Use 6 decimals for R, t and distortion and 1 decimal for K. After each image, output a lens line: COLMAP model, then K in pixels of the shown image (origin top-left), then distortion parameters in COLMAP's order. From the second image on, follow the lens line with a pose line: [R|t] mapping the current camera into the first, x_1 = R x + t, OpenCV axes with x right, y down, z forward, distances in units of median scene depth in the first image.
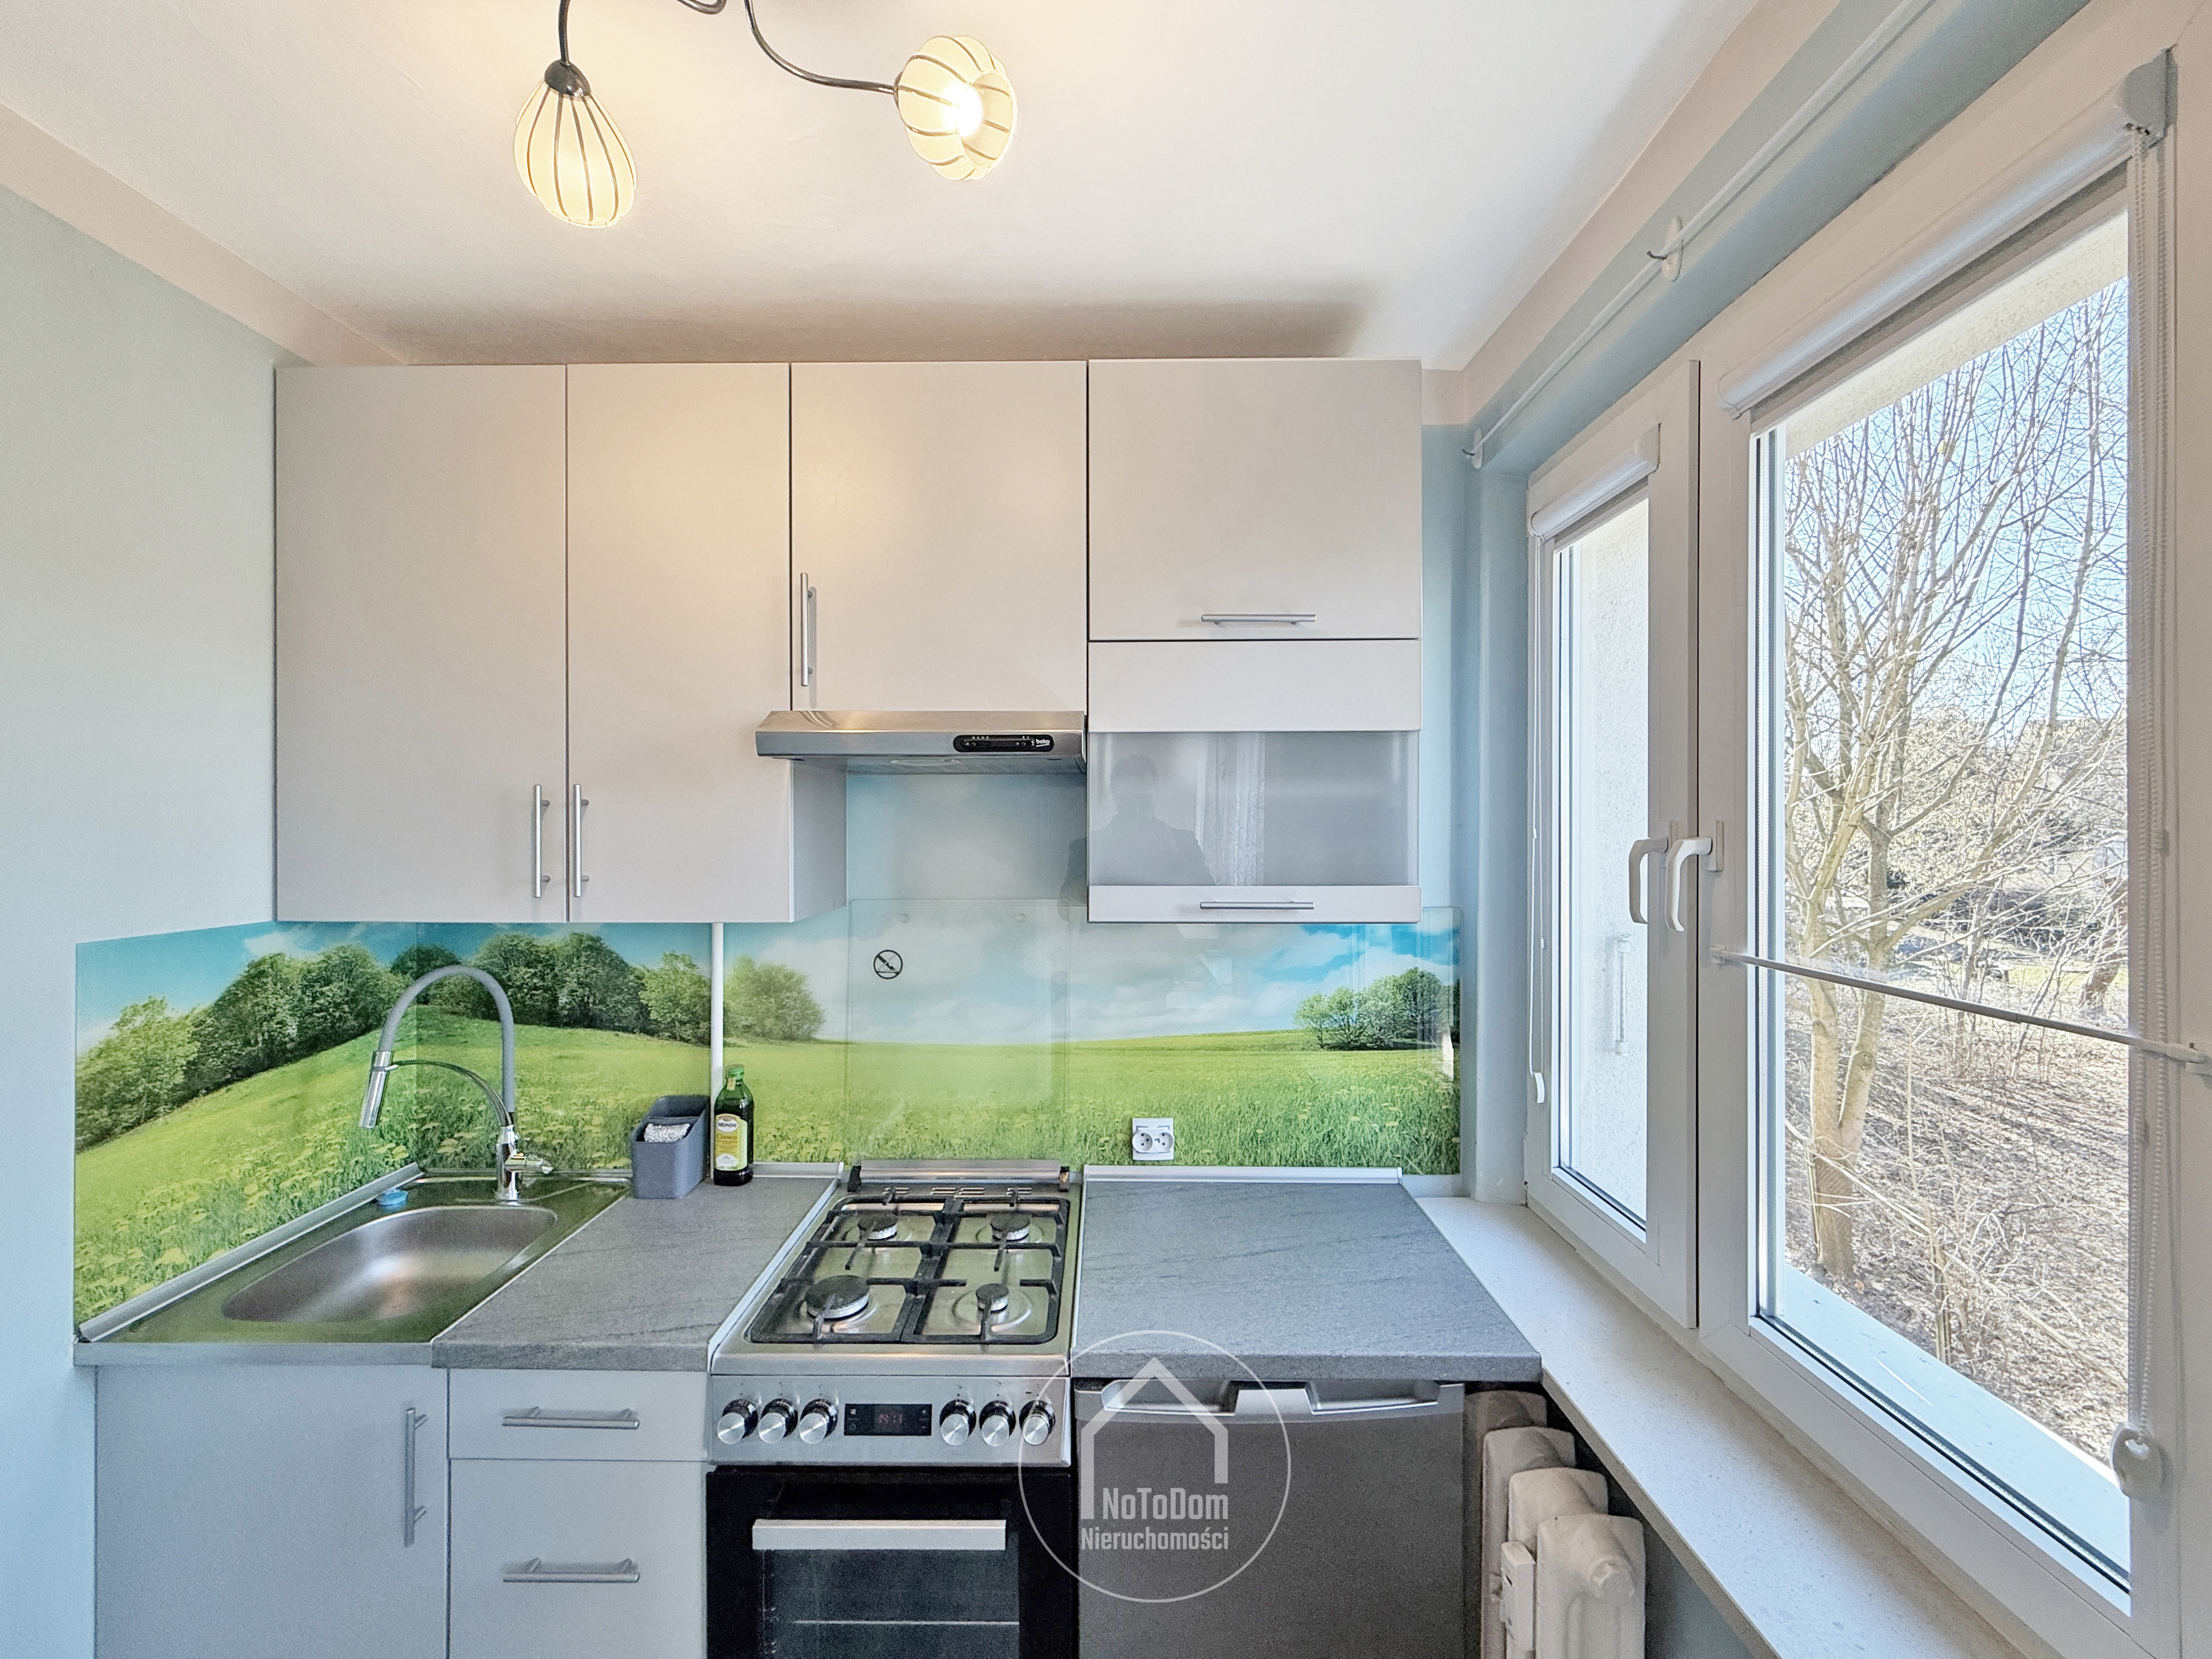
lens RADIAL K [[884.7, 0, 1102.3], [0, 884.7, 825.7], [0, 0, 1]] dist [0.000153, 0.000778]
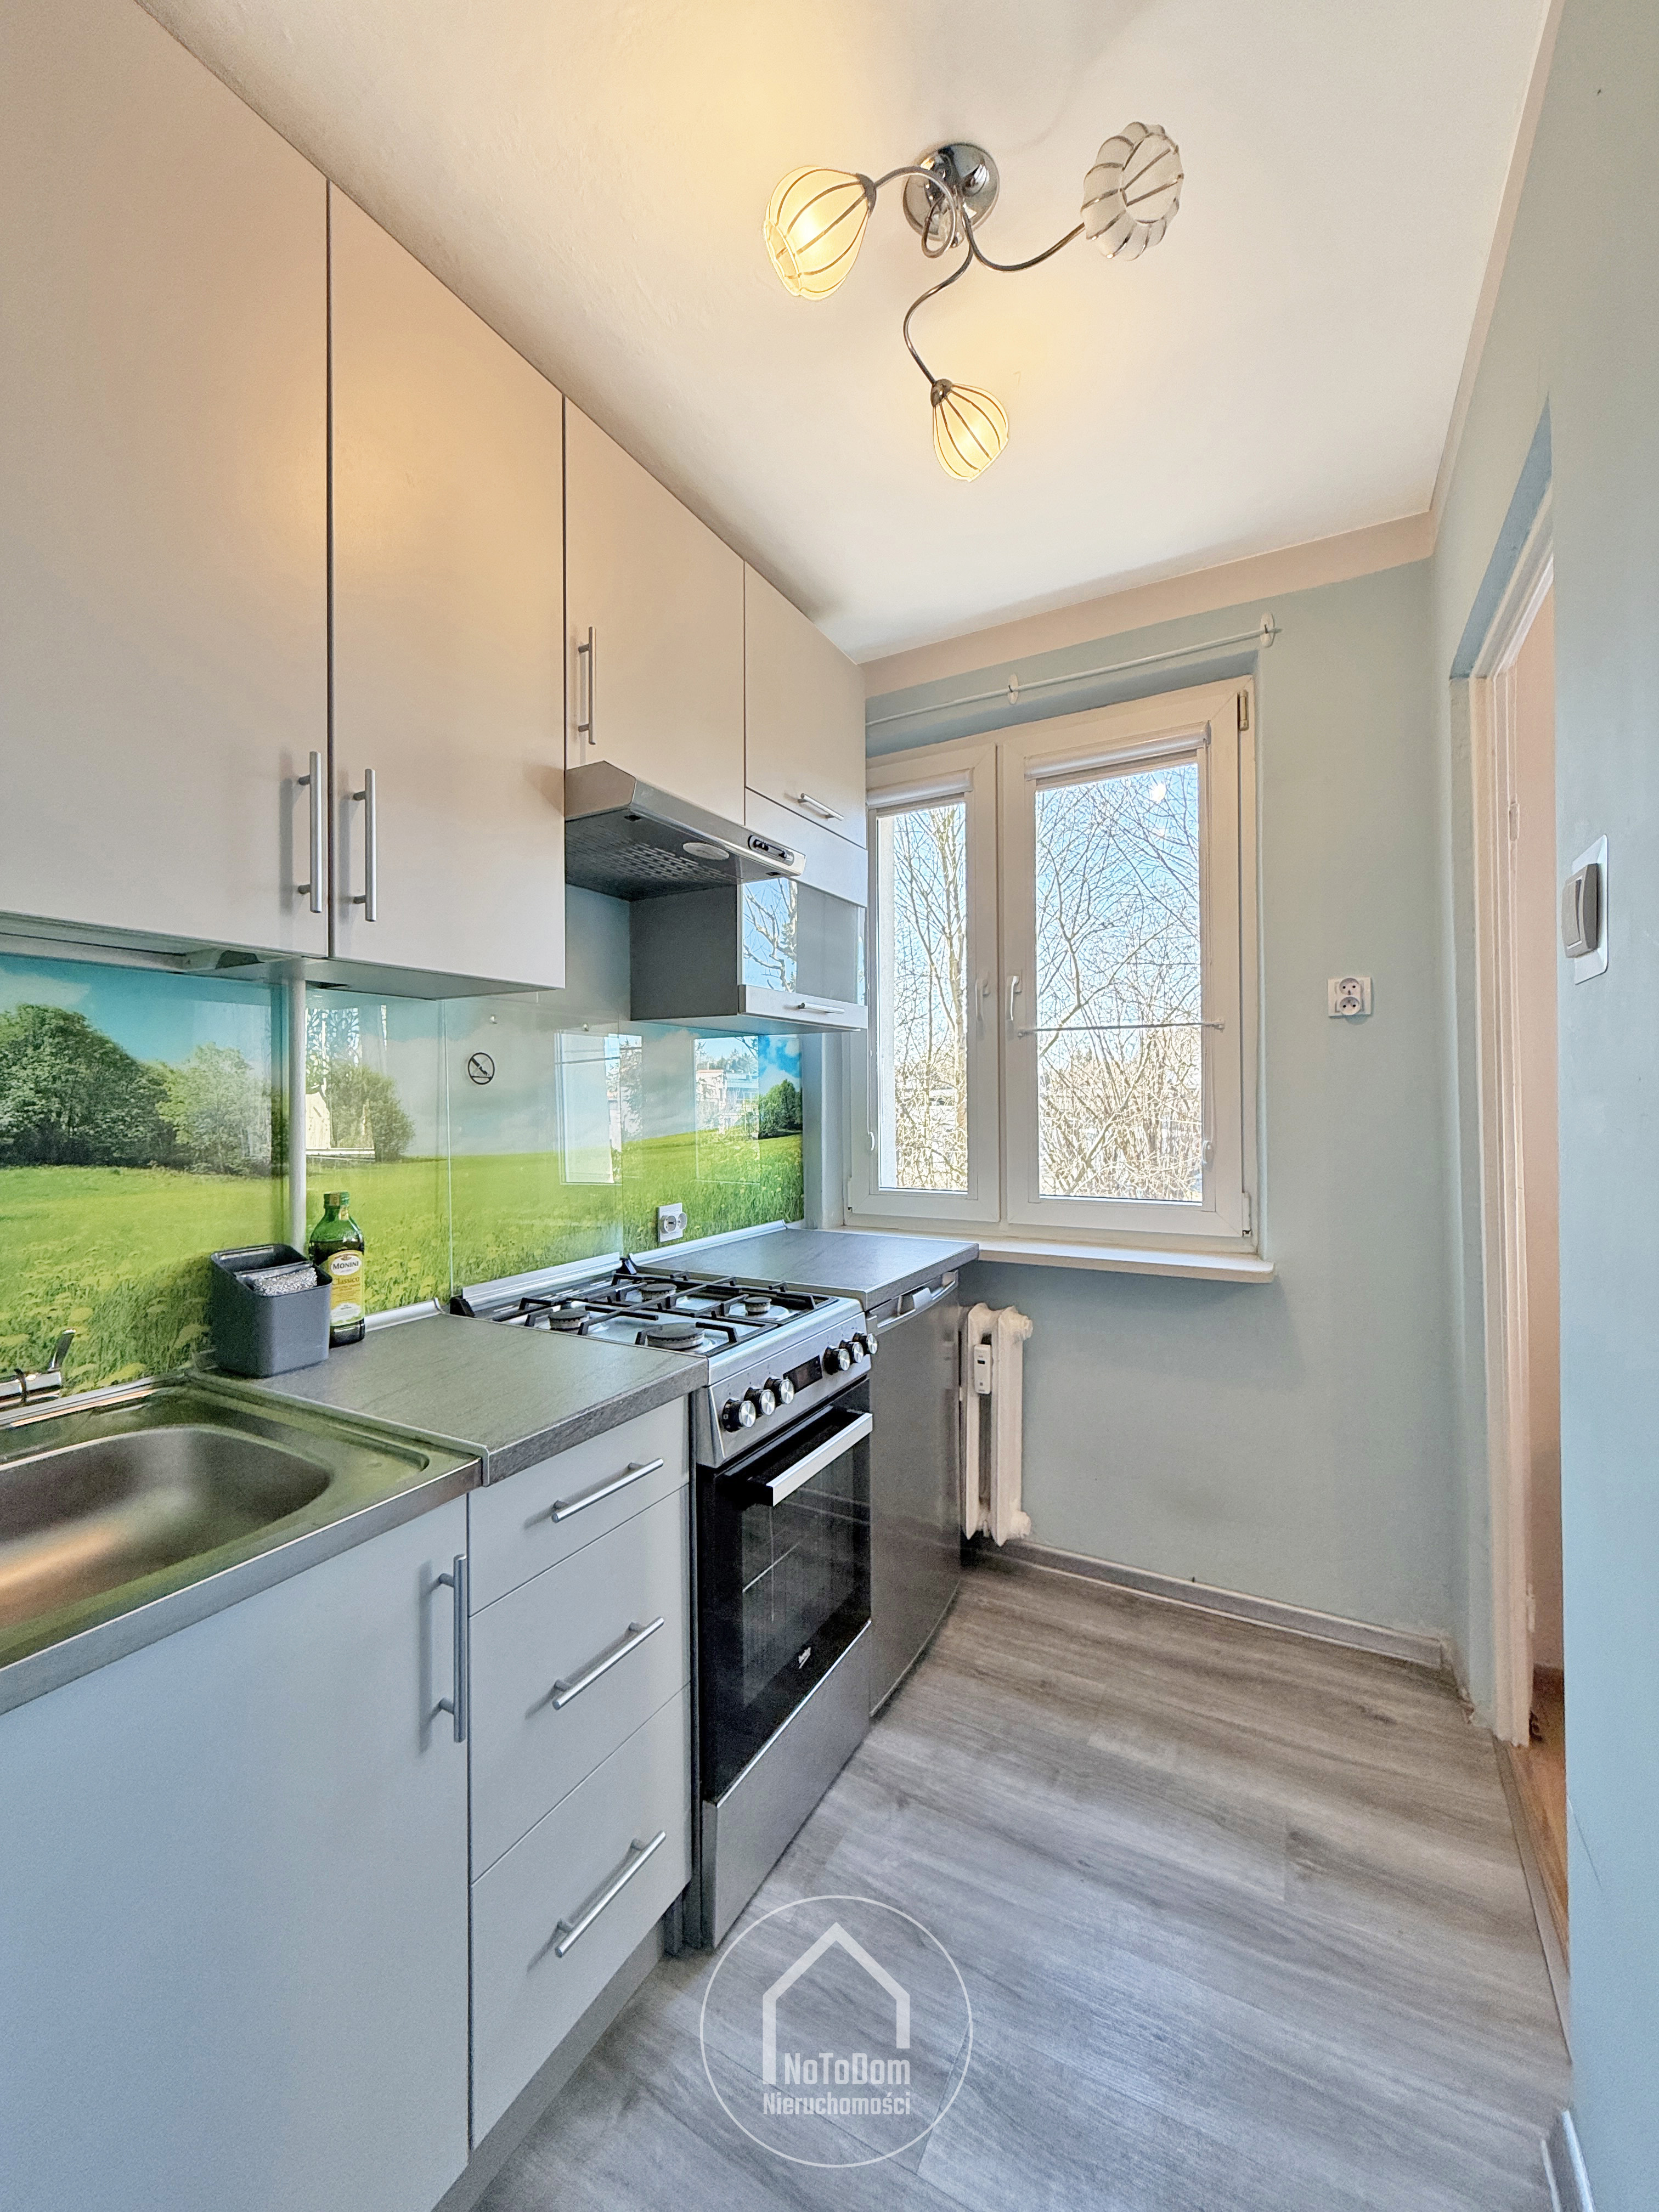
lens RADIAL K [[884.7, 0, 824.8], [0, 884.7, 1097.8], [0, 0, 1]] dist [0.000153, 0.000778]
pose [[0.477699, -0.003588, 0.878516, -0.867916], [0.008696, 0.999962, -0.000645, 0.189425], [-0.878480, 0.007947, 0.477712, 0.255517]]
